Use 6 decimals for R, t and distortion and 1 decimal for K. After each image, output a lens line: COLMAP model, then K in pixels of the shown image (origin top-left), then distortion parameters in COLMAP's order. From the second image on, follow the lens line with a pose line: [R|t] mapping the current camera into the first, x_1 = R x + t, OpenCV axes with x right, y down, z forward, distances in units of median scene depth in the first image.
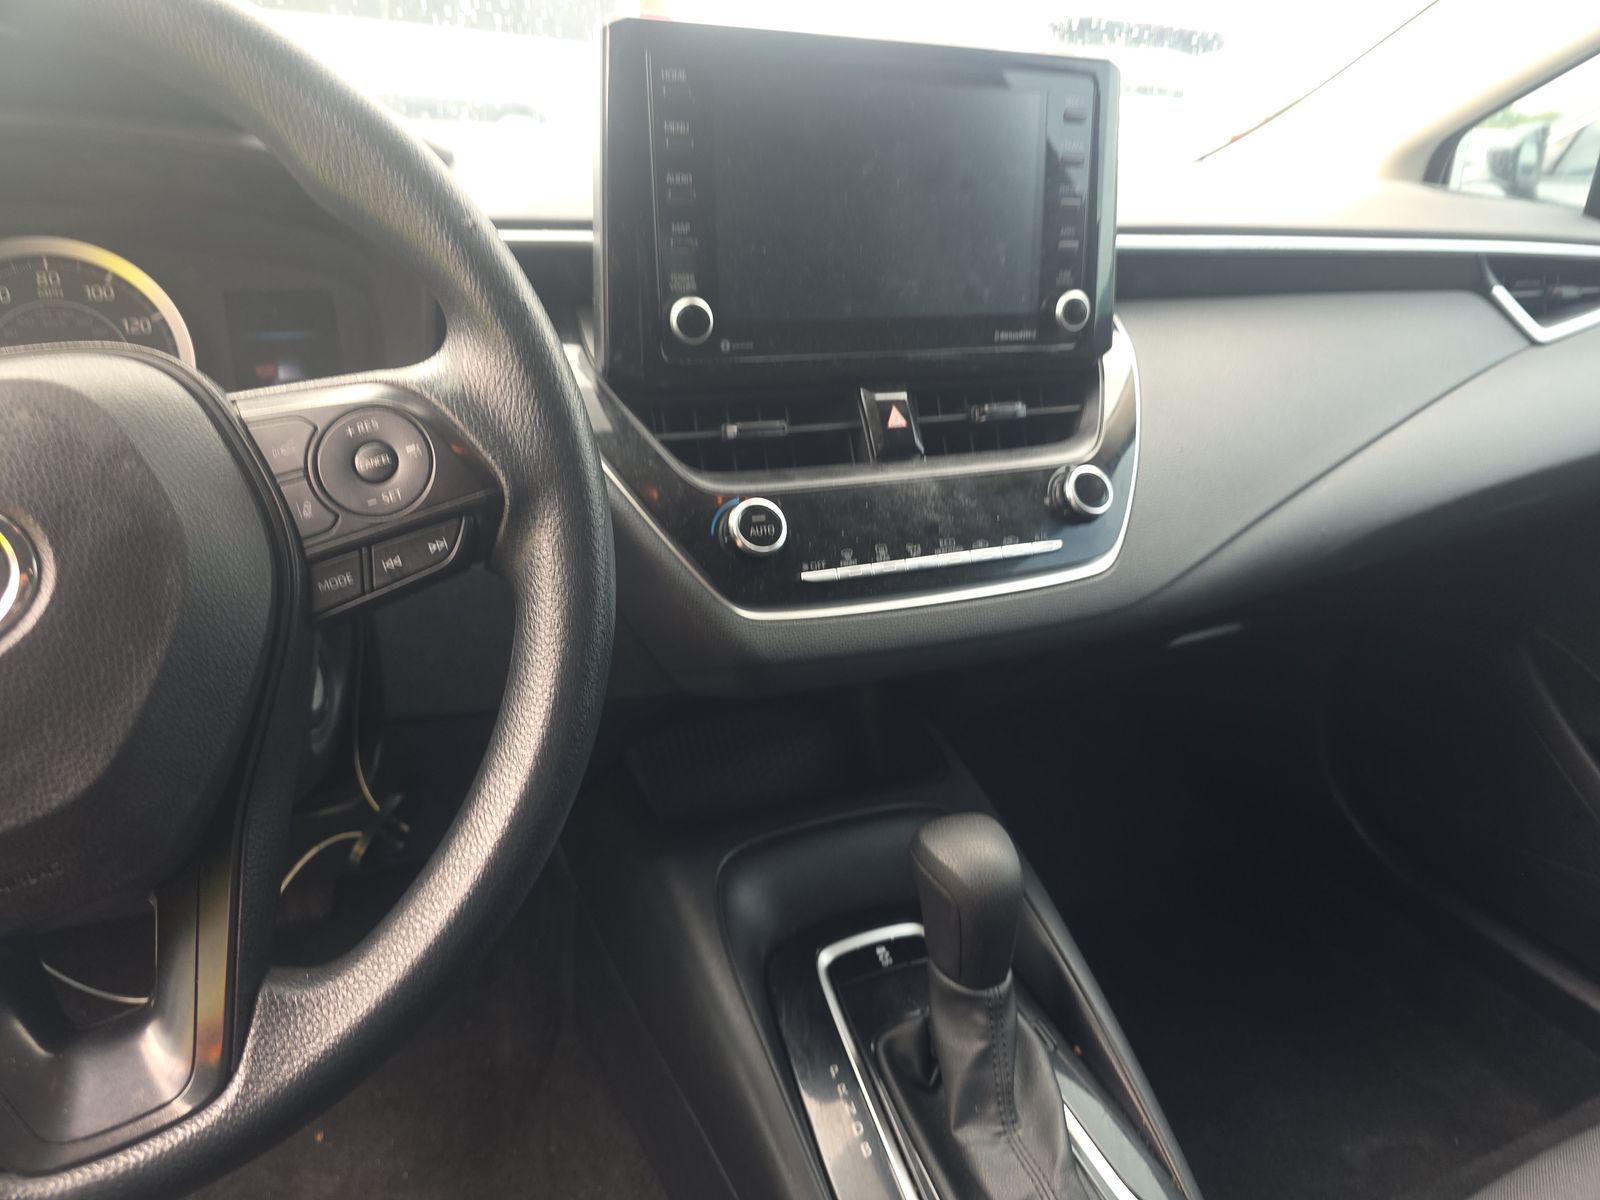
lens RADIAL K [[1116.7, 0, 800.0], [0, 1116.7, 600.0], [0, 0, 1]] dist [0.038685, -0.057366]
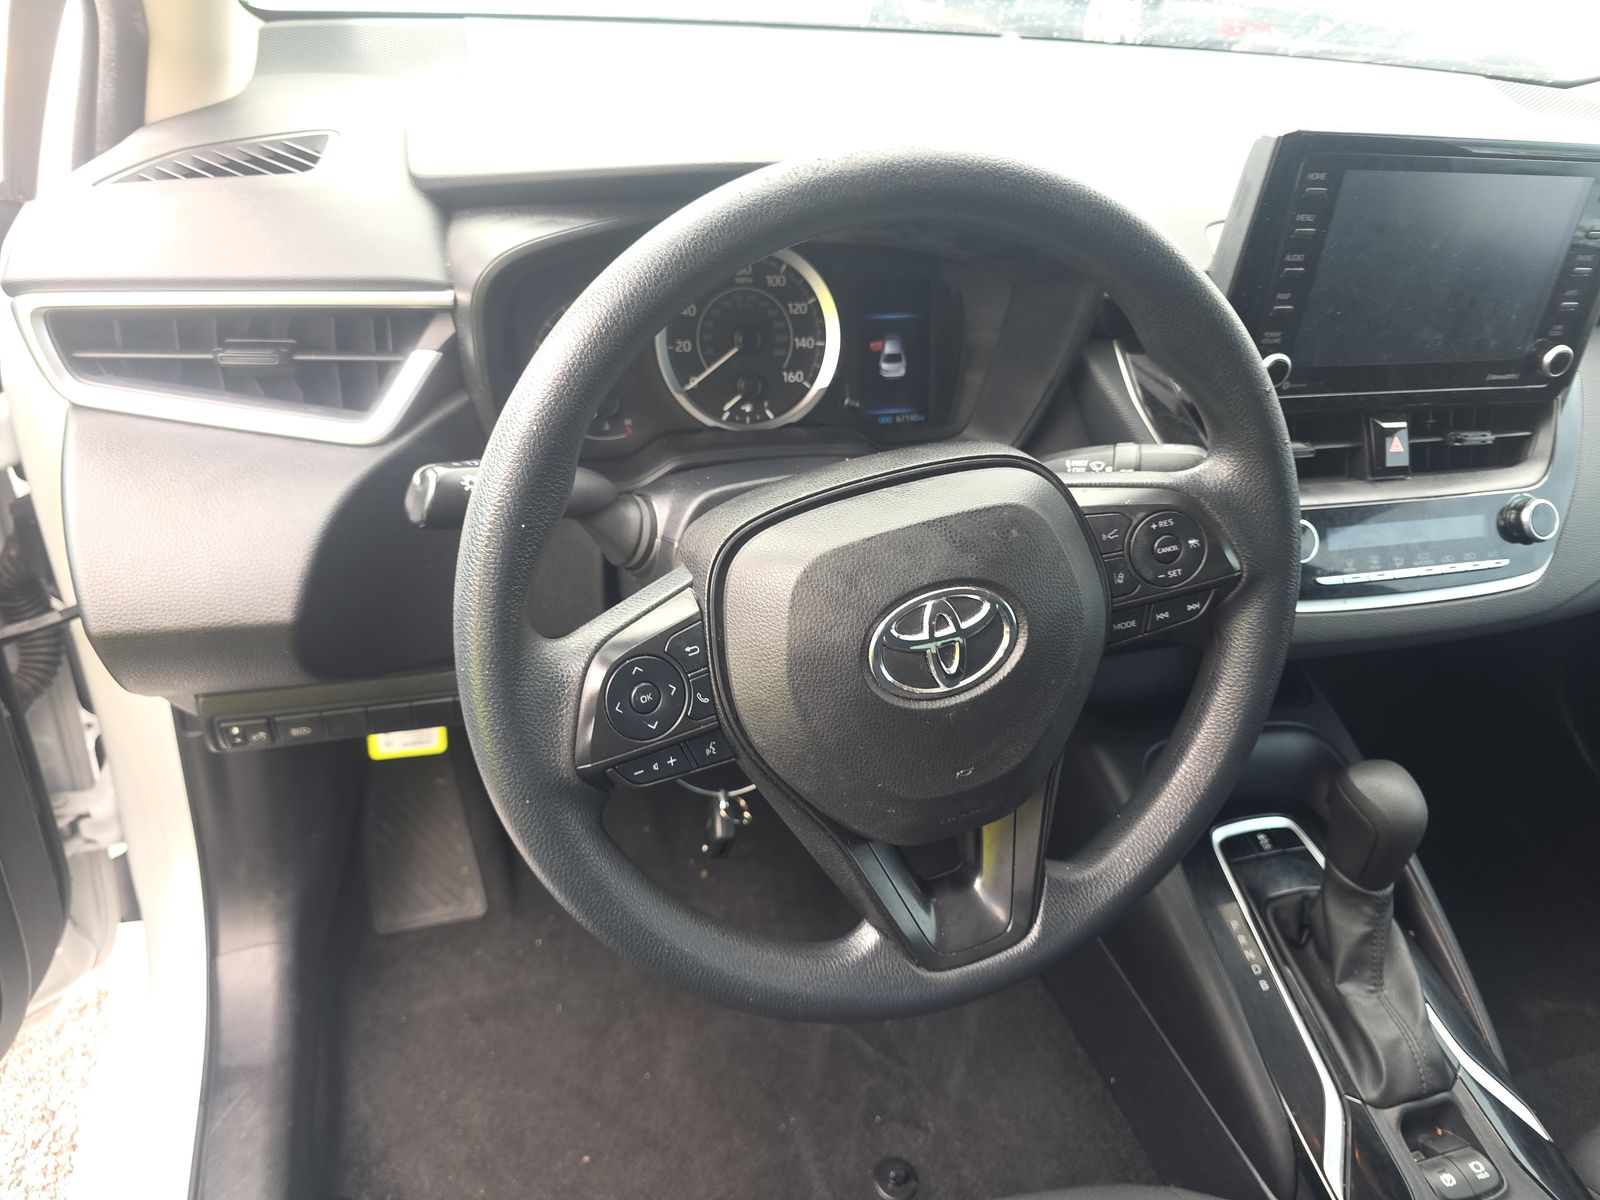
lens RADIAL K [[1116.7, 0, 800.0], [0, 1116.7, 600.0], [0, 0, 1]] dist [0.038685, -0.057366]
pose [[0.988636, 0.128390, -0.078202, -0.447513], [-0.109105, 0.970657, 0.214292, -0.195644], [0.103420, -0.203324, 0.973634, -0.291799]]
